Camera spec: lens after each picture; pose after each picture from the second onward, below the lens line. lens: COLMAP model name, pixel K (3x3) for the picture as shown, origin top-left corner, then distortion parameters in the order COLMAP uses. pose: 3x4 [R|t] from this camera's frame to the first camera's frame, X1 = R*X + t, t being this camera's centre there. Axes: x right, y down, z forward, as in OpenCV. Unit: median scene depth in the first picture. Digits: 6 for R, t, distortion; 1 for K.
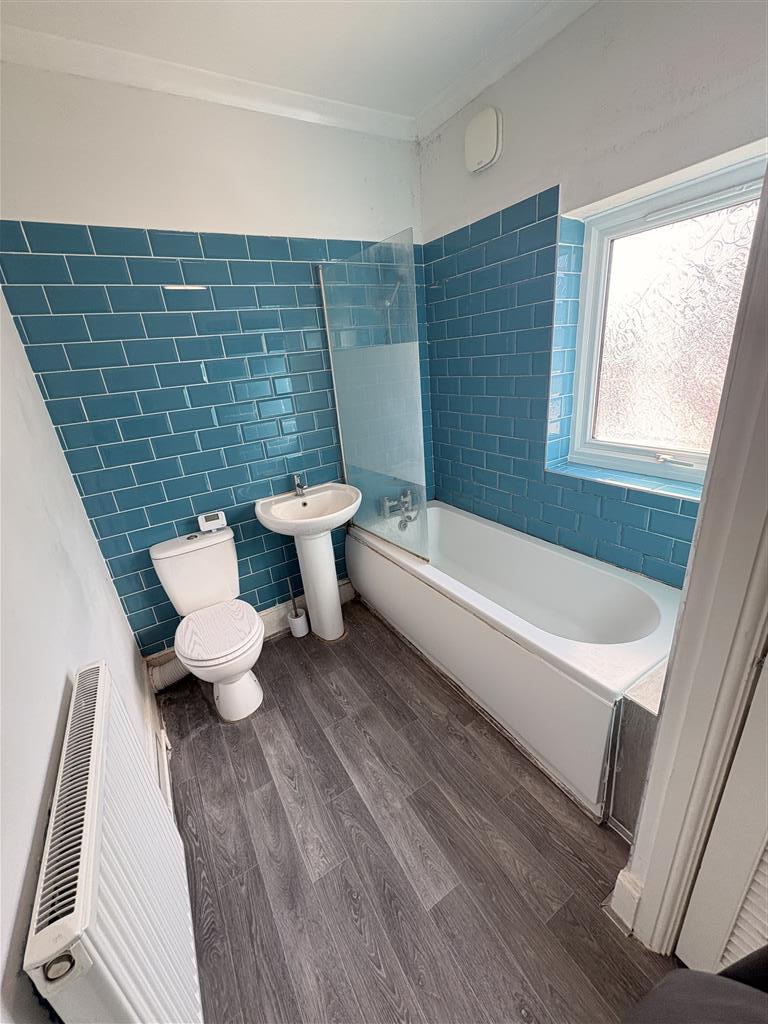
lens RADIAL K [[408.8, 0, 387.8], [0, 408.8, 514.5], [0, 0, 1]] dist [0.002825, -0.000063]
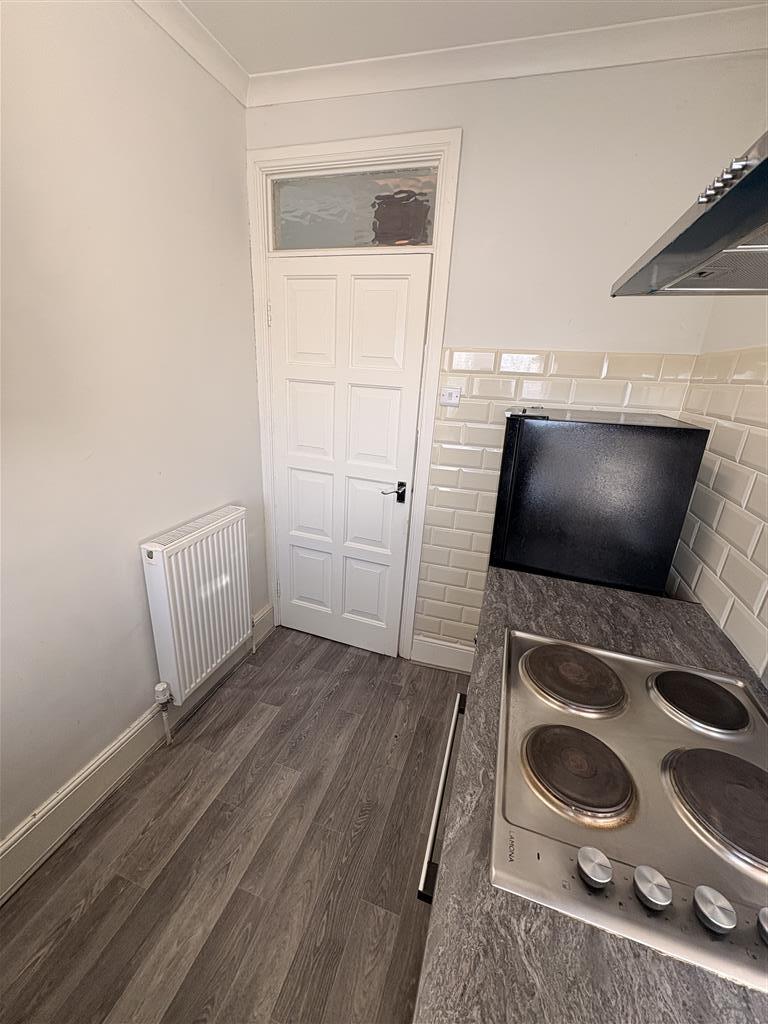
lens RADIAL K [[408.8, 0, 384.6], [0, 408.8, 507.6], [0, 0, 1]] dist [0.002825, -0.000063]
pose [[-0.640008, -0.185449, 0.745653, -1.009392], [0.294022, 0.837469, 0.460648, -0.278259], [-0.709888, 0.514057, -0.481461, 0.873868]]
